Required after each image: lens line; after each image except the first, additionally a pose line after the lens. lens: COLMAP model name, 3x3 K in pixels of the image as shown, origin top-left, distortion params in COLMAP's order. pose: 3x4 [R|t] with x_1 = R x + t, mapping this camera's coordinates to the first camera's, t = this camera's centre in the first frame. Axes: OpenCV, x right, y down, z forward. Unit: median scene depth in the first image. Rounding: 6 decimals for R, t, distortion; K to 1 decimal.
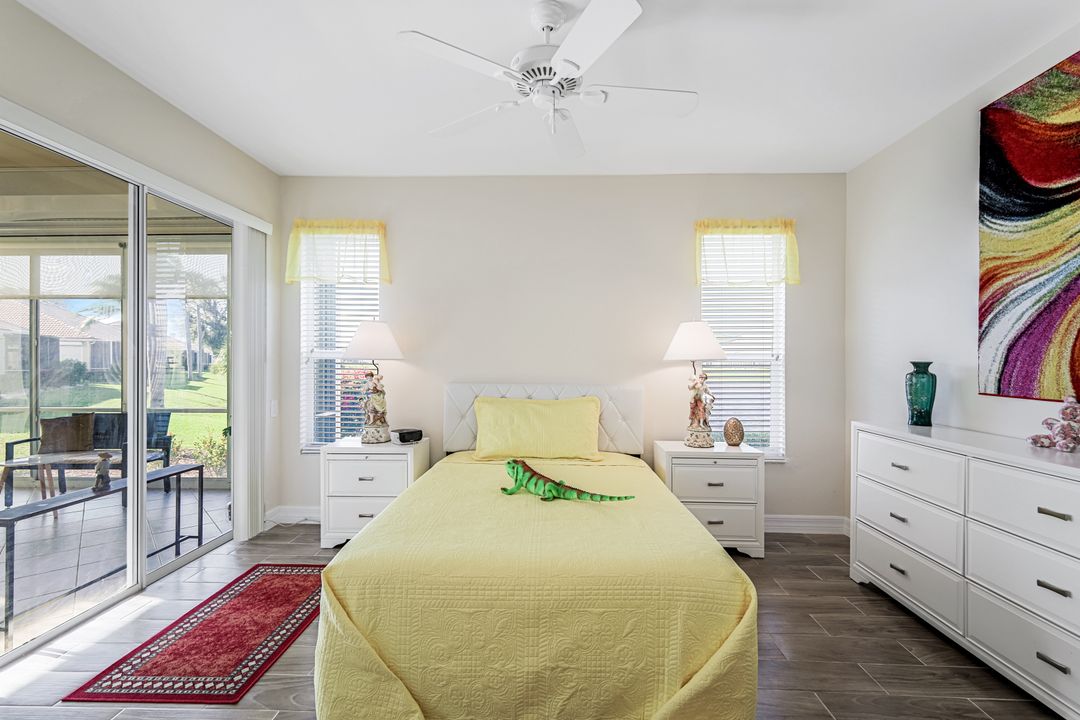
lens RADIAL K [[471.9, 0, 537.2], [0, 471.9, 359.9], [0, 0, 1]] dist [0.007923, -0.000768]
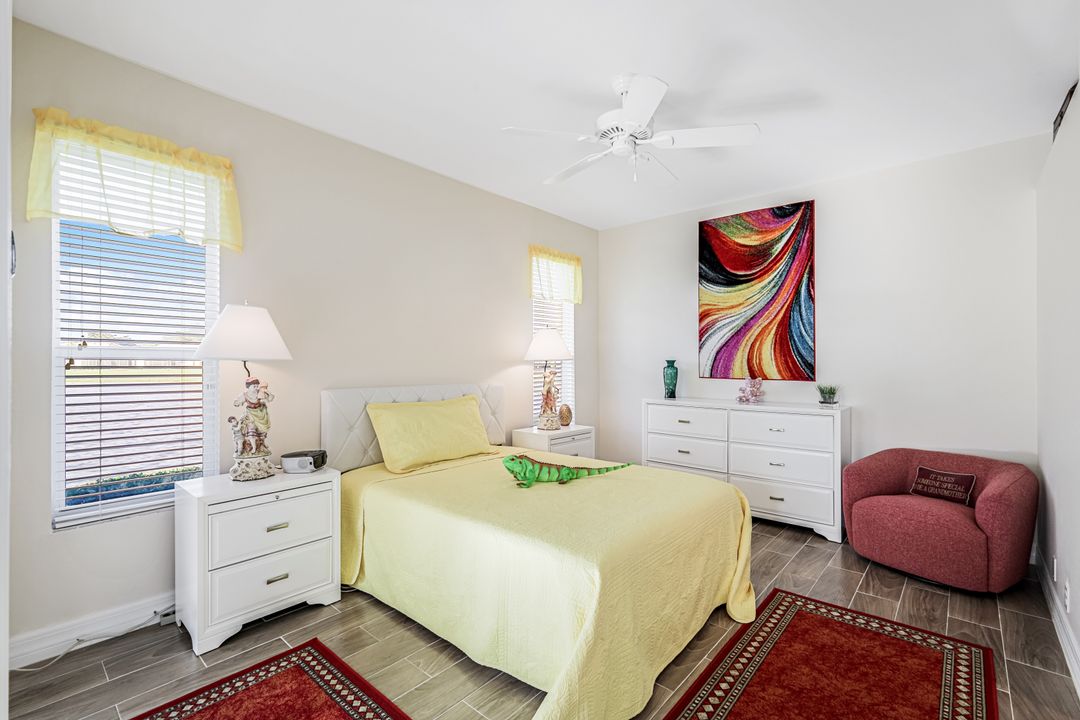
lens RADIAL K [[471.9, 0, 541.2], [0, 471.9, 360.6], [0, 0, 1]] dist [0.007923, -0.000768]
pose [[0.640128, -0.004002, 0.768258, -0.865400], [0.003778, 0.999991, 0.002060, -0.000138], [-0.768259, 0.001584, 0.640137, 0.308766]]
